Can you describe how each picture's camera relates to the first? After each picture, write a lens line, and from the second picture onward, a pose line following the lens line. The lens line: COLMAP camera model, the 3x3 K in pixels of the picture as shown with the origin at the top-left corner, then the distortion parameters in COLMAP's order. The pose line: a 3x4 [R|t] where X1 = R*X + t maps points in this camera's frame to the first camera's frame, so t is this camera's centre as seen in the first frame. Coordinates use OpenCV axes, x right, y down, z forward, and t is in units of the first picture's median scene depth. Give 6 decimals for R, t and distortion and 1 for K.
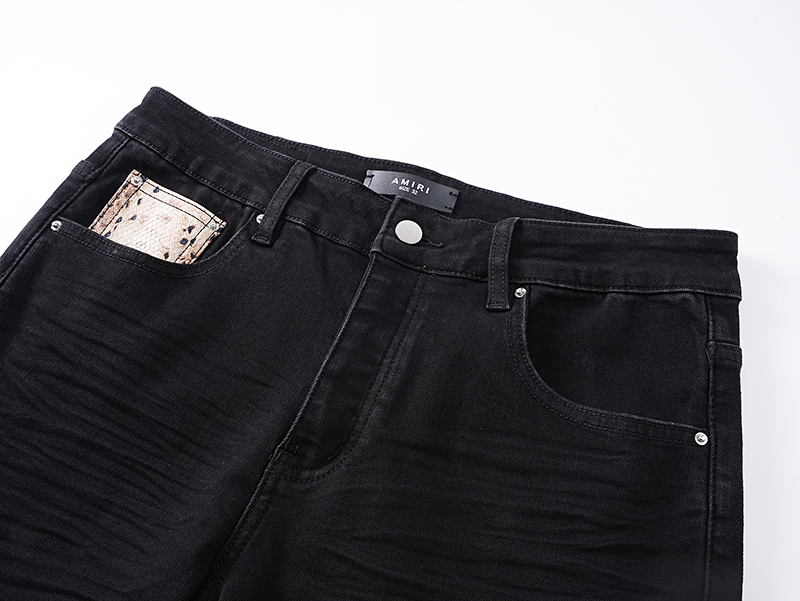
lens RADIAL K [[791.3, 0, 400.0], [0, 791.3, 300.5], [0, 0, 1]] dist [-0.103093, 0.132545]
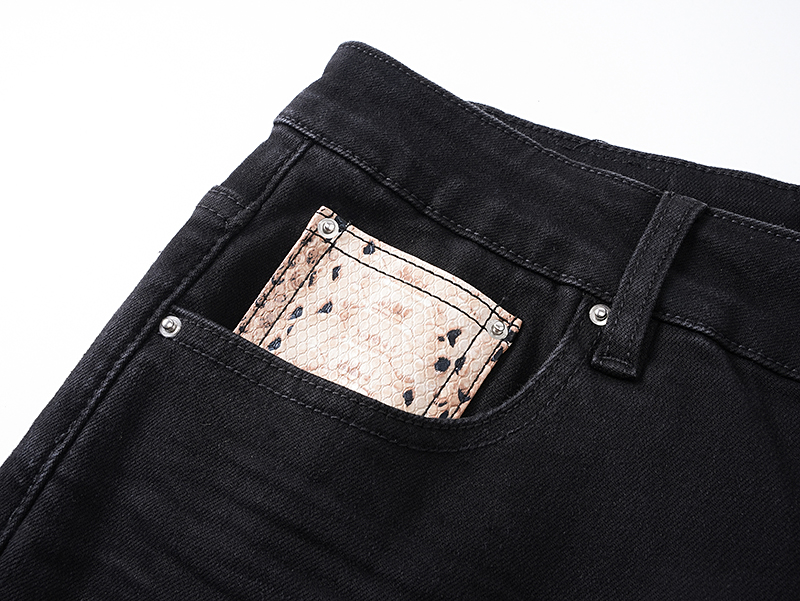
lens RADIAL K [[791.3, 0, 400.0], [0, 791.3, 300.5], [0, 0, 1]] dist [-0.103093, 0.132545]
pose [[0.998592, 0.007364, -0.052533, -0.272306], [-0.007186, 0.999968, 0.003591, -0.113224], [0.052558, -0.003208, 0.998613, 0.521311]]
